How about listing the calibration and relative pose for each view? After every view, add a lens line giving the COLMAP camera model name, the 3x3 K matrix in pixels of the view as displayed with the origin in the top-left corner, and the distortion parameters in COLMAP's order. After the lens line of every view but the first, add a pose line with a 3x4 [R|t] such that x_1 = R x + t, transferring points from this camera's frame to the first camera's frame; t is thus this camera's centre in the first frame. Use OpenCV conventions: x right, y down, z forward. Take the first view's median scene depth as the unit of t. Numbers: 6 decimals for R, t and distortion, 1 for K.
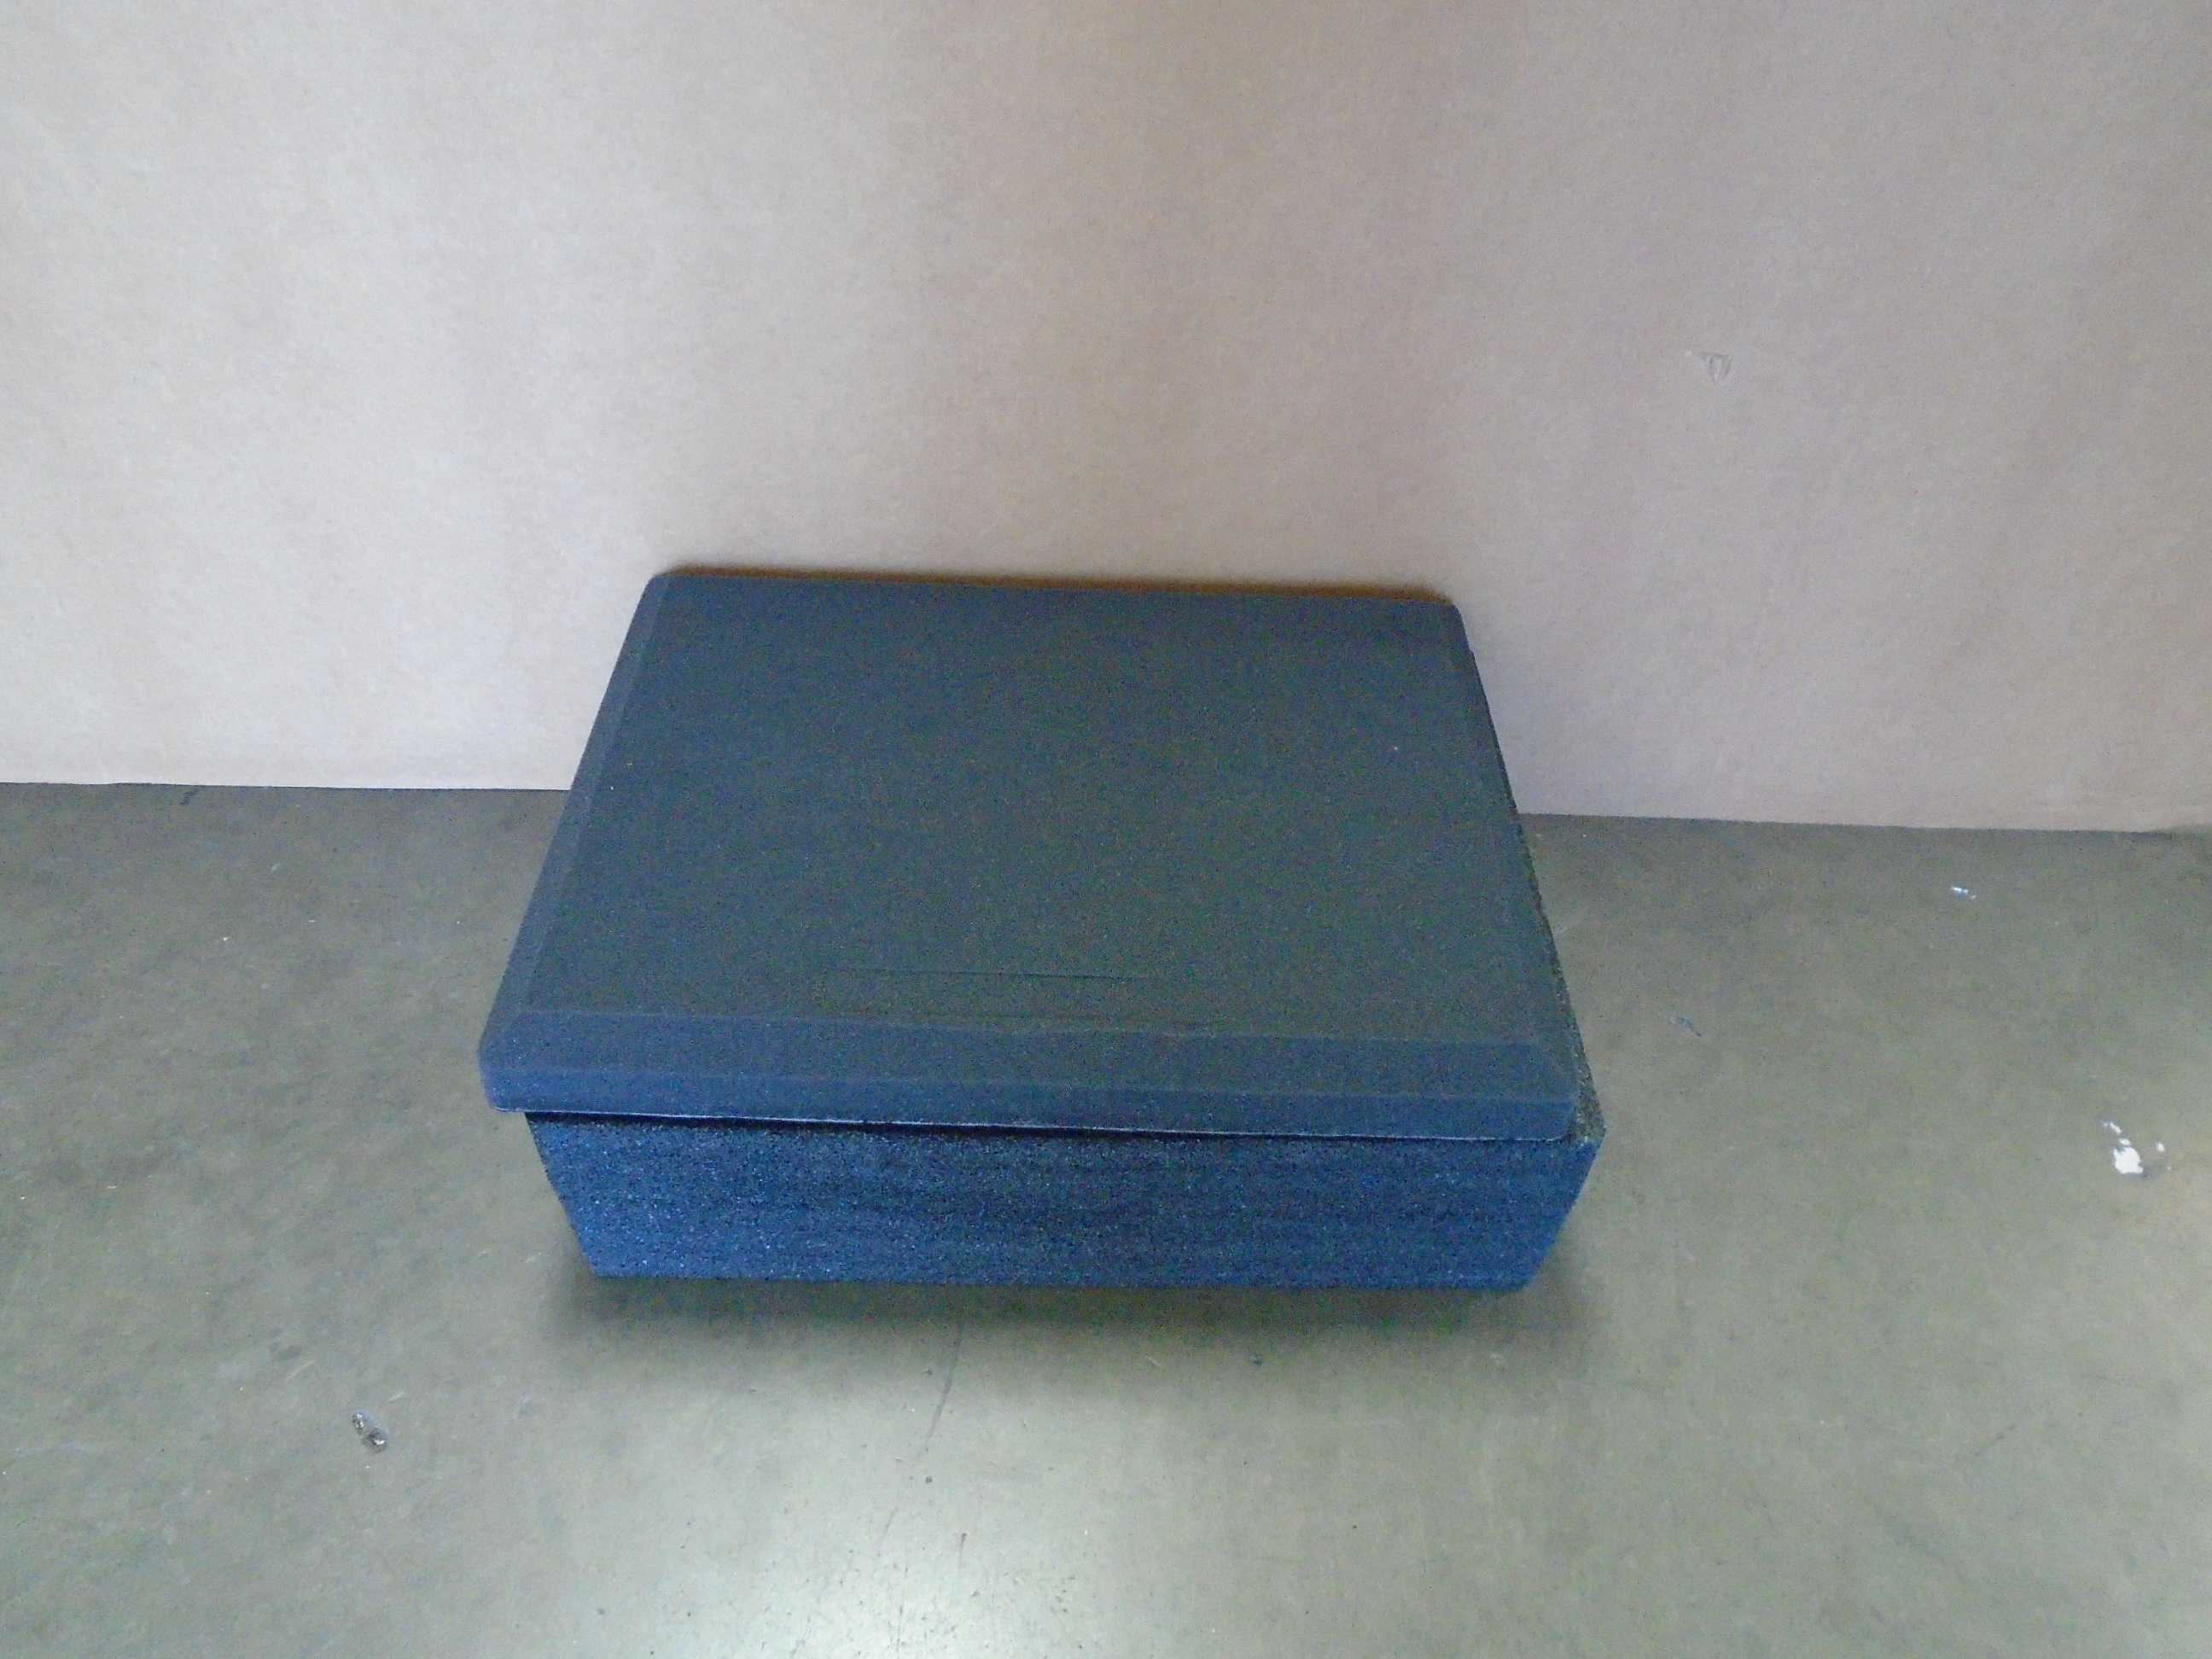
lens RADIAL K [[1714.5, 0, 1099.8], [0, 1714.5, 821.6], [0, 0, 1]] dist [-0.005336, 0.000019]
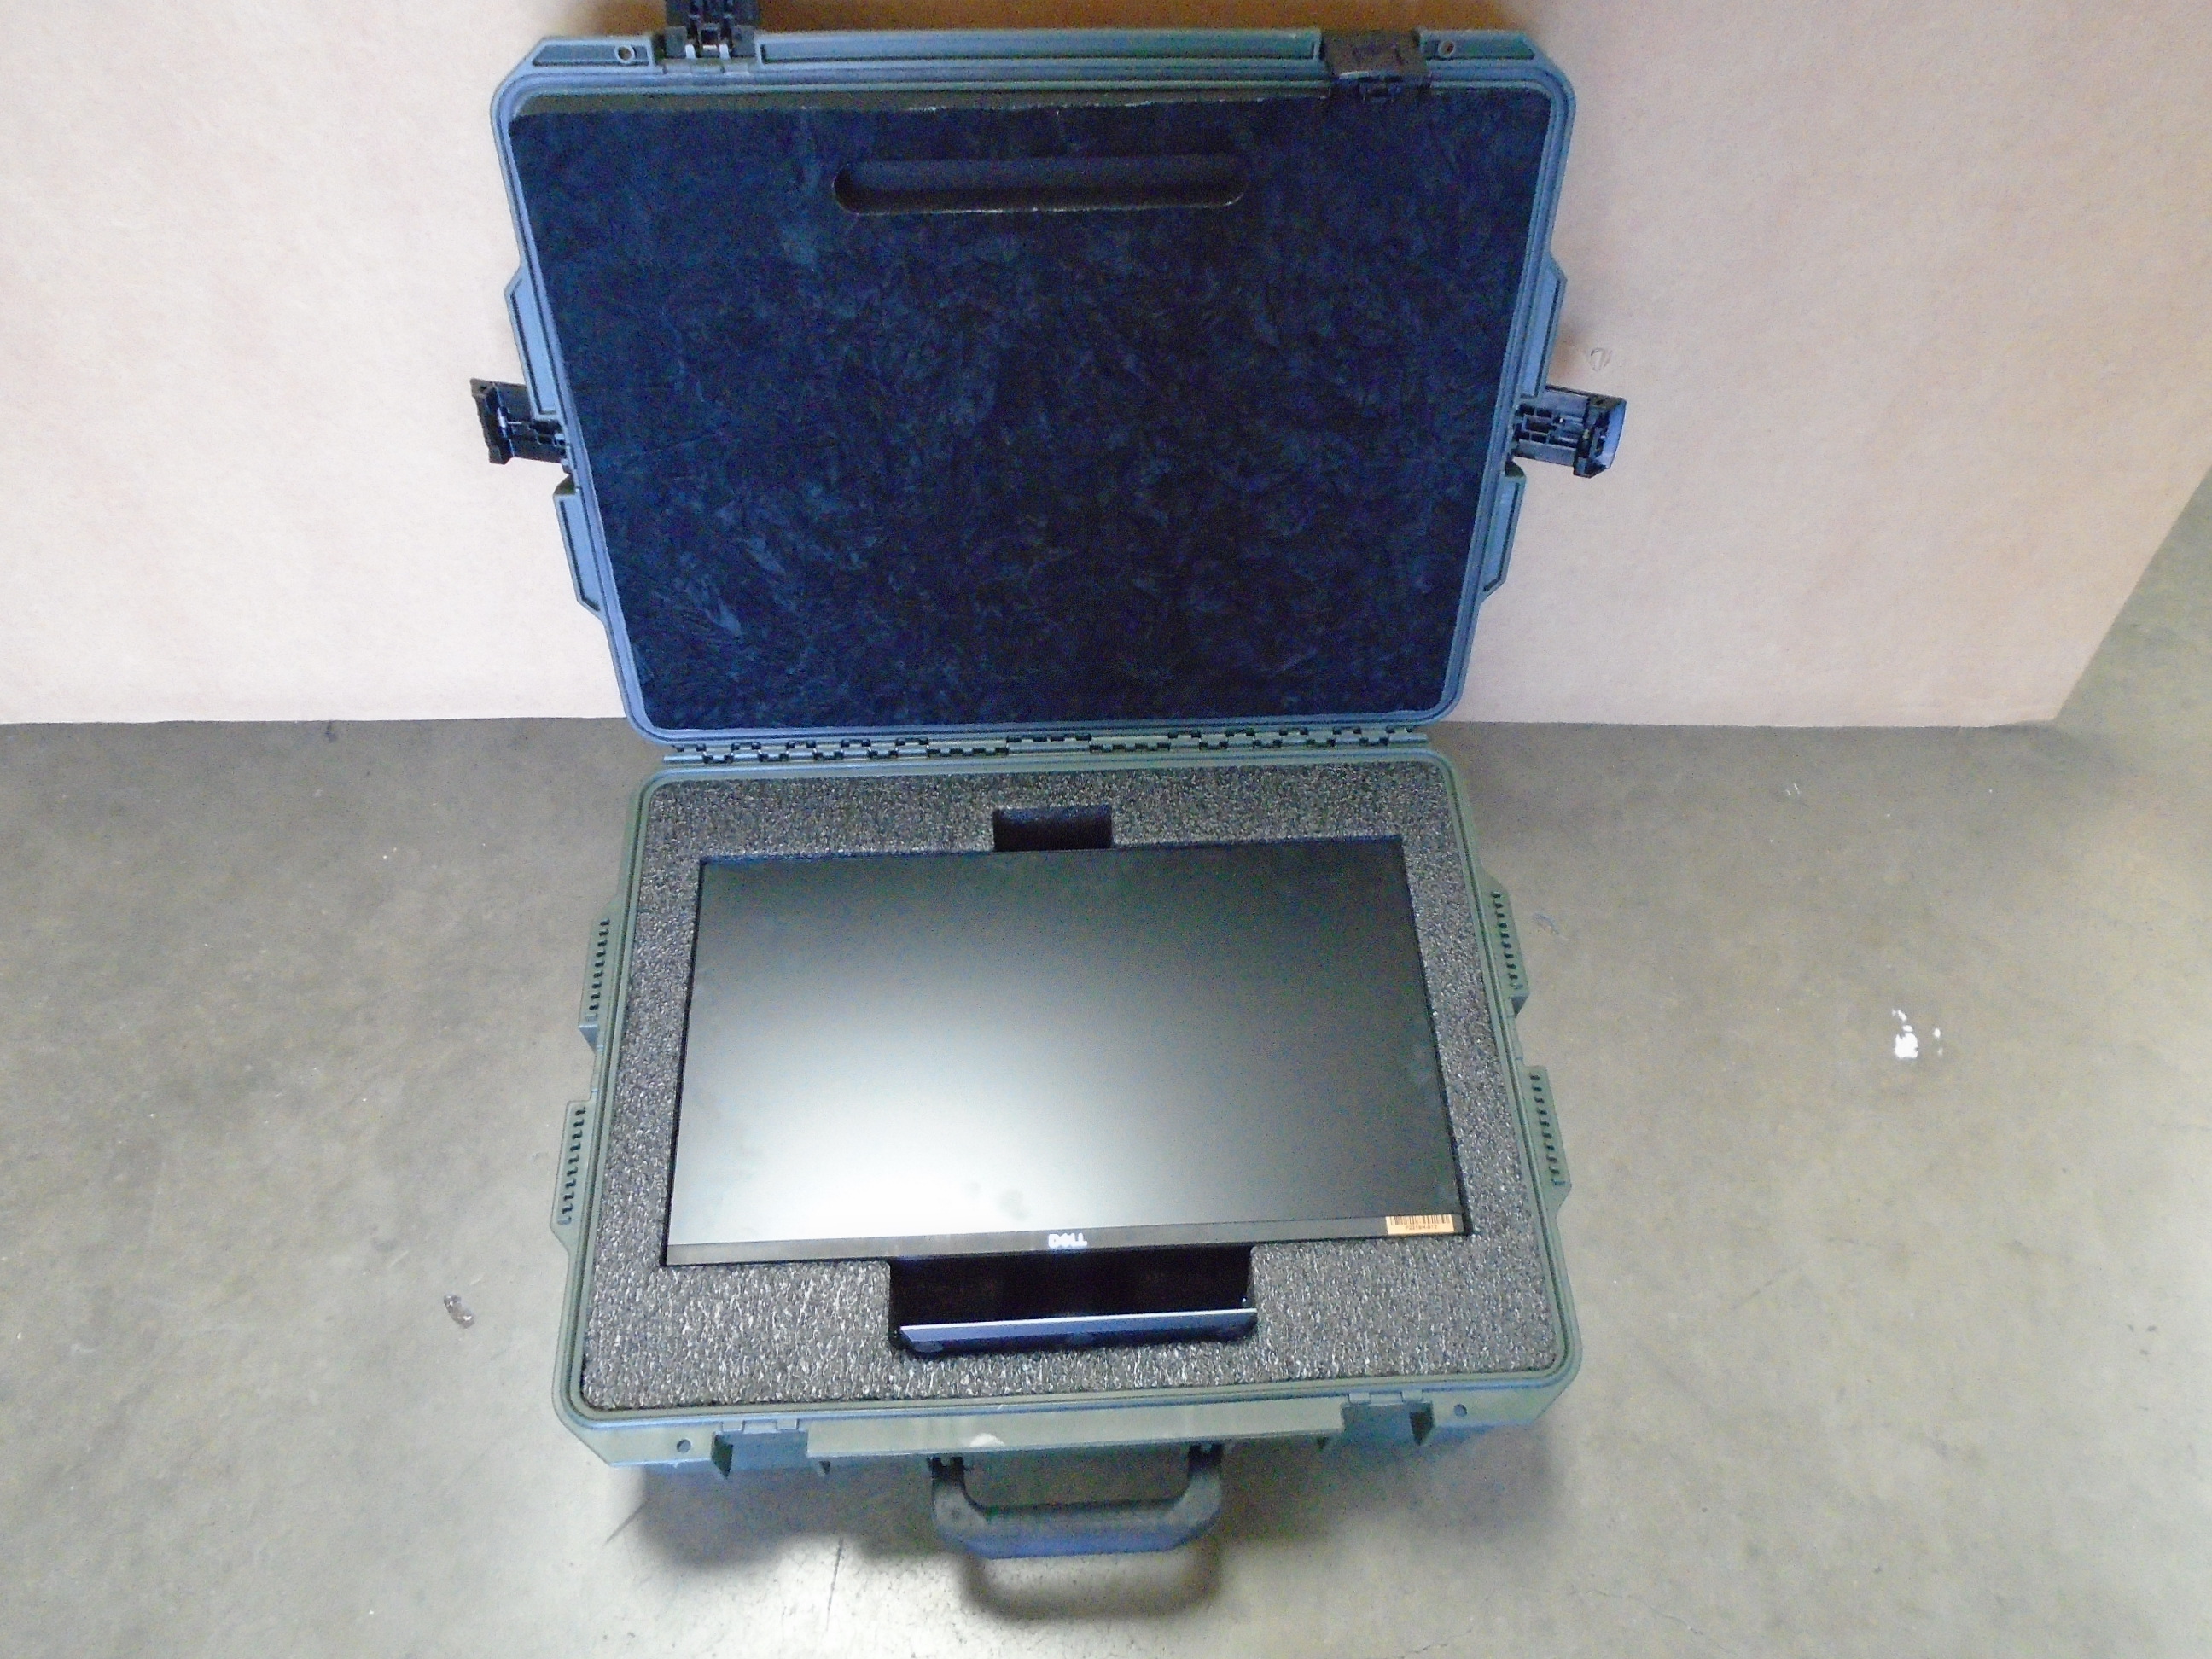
lens RADIAL K [[1714.5, 0, 1103.8], [0, 1714.5, 828.0], [0, 0, 1]] dist [-0.005336, 0.000019]
pose [[0.999901, -0.012559, -0.006322, 0.057734], [0.013684, 0.972499, 0.232504, -0.255548], [0.003228, -0.232567, 0.972575, -0.134815]]
